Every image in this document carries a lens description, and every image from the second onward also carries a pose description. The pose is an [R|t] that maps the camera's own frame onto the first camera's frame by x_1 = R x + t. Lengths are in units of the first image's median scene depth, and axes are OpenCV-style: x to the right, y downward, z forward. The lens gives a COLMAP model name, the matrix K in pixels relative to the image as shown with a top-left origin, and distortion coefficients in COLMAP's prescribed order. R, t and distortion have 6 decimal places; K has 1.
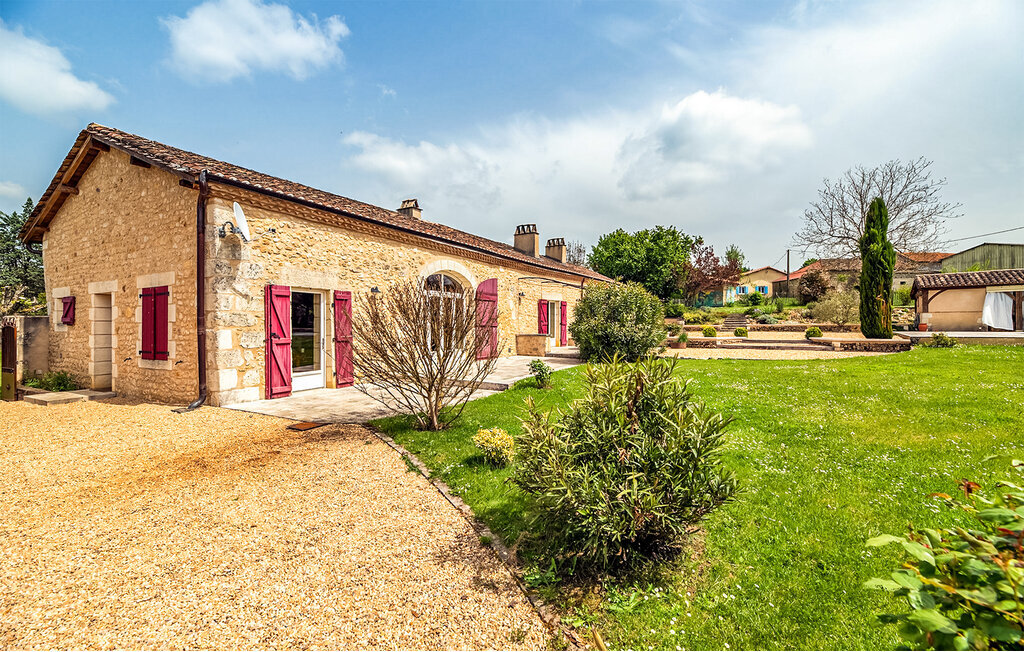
lens RADIAL K [[437.4, 0, 533.9], [0, 437.4, 325.9], [0, 0, 1]] dist [-0.002473, -0.001198]
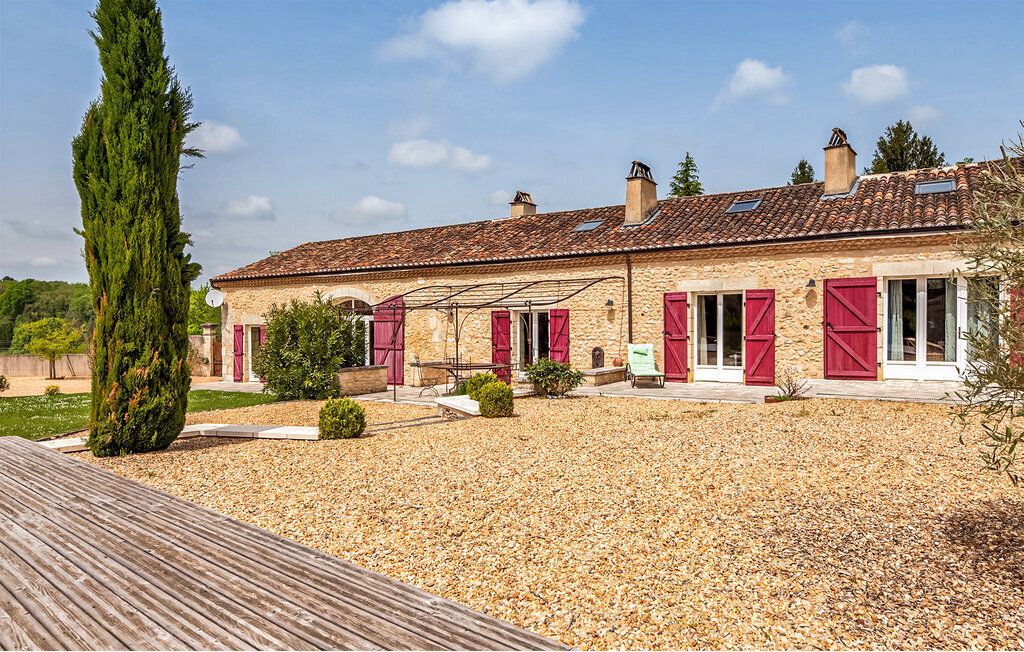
lens RADIAL K [[685.9, 0, 492.1], [0, 685.9, 329.6], [0, 0, 1]] dist [0.006480, -0.005276]
pose [[-0.111031, 0.012202, -0.993742, 0.892849], [0.007114, 0.999909, 0.011483, -0.037845], [0.993791, -0.005794, -0.111108, 0.946744]]
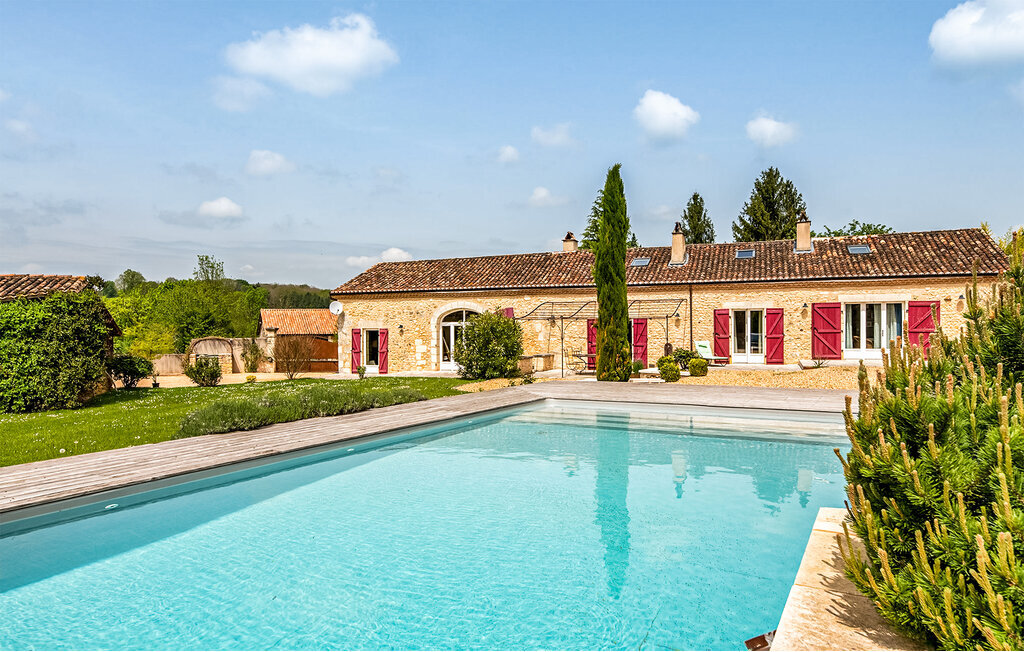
lens RADIAL K [[685.9, 0, 502.3], [0, 685.9, 327.3], [0, 0, 1]] dist [0.006480, -0.005276]
pose [[0.106313, 0.008294, -0.994298, 1.305435], [0.007877, 0.999927, 0.009183, -0.049945], [0.994302, -0.008808, 0.106239, 0.544591]]
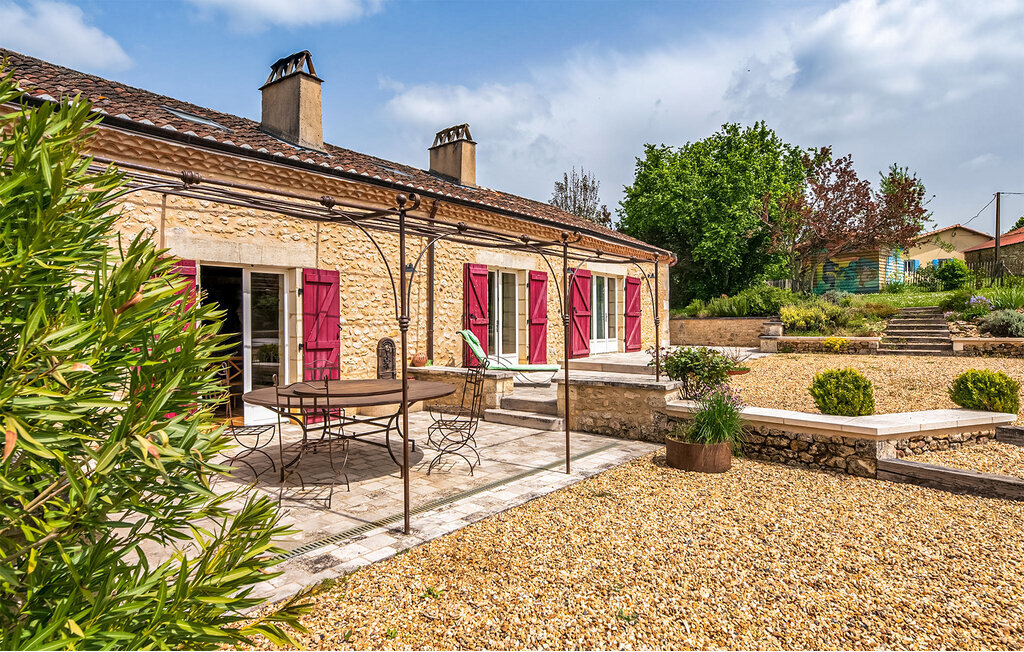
lens RADIAL K [[565.8, 0, 519.8], [0, 565.8, 308.5], [0, 0, 1]] dist [0.010327, 0.001118]
pose [[0.989906, -0.000358, -0.141726, 0.239630], [-0.003025, 0.999716, -0.023652, -0.019357], [0.141694, 0.023842, 0.989623, 0.595909]]
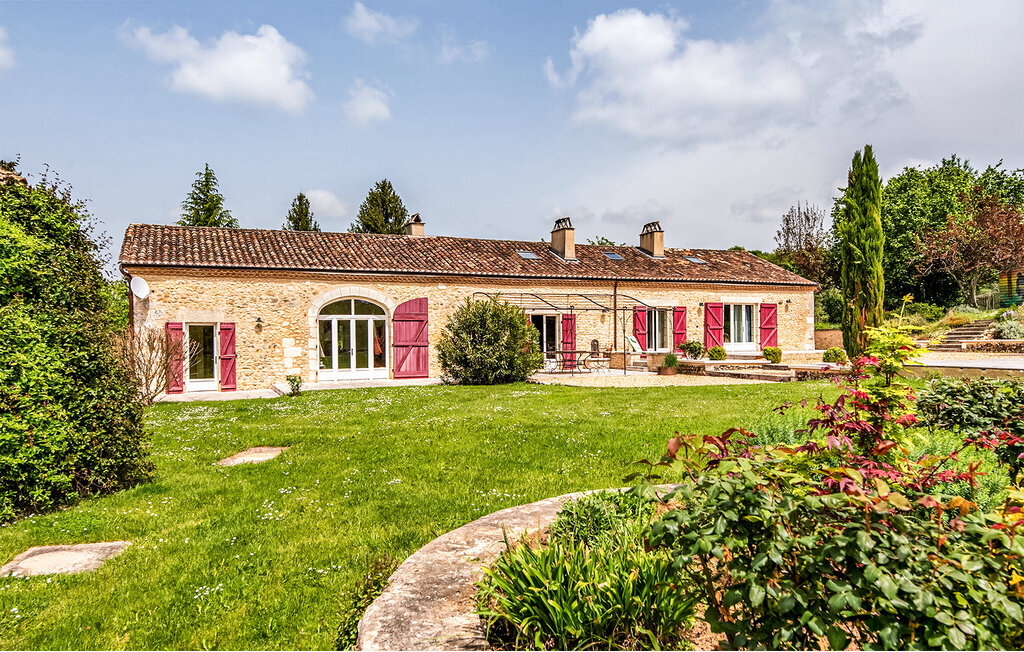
lens RADIAL K [[689.8, 0, 518.4], [0, 689.8, 354.2], [0, 0, 1]] dist [-0.007686, -0.000988]
pose [[0.790001, 0.011849, -0.612991, 0.735314], [0.005764, 0.999625, 0.026752, -0.014532], [0.613079, -0.024667, 0.789637, -0.075618]]
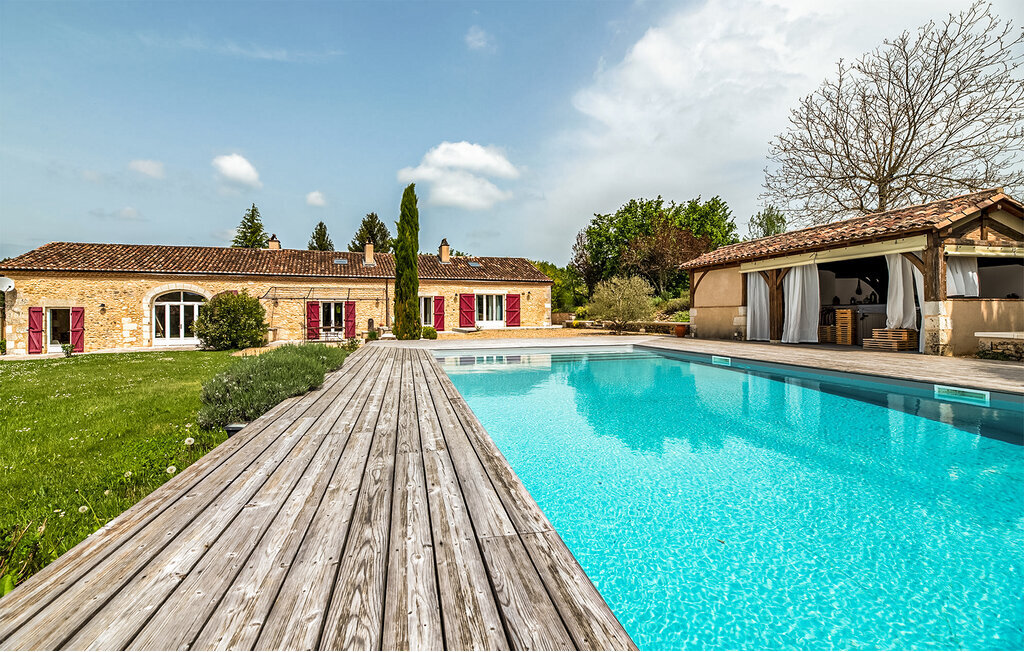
lens RADIAL K [[437.4, 0, 507.6], [0, 437.4, 315.9], [0, 0, 1]] dist [-0.002473, -0.001198]
pose [[0.754100, 0.006766, -0.656725, 1.119059], [0.000287, 0.999943, 0.010631, -0.026388], [0.656760, -0.008205, 0.754055, 0.346920]]
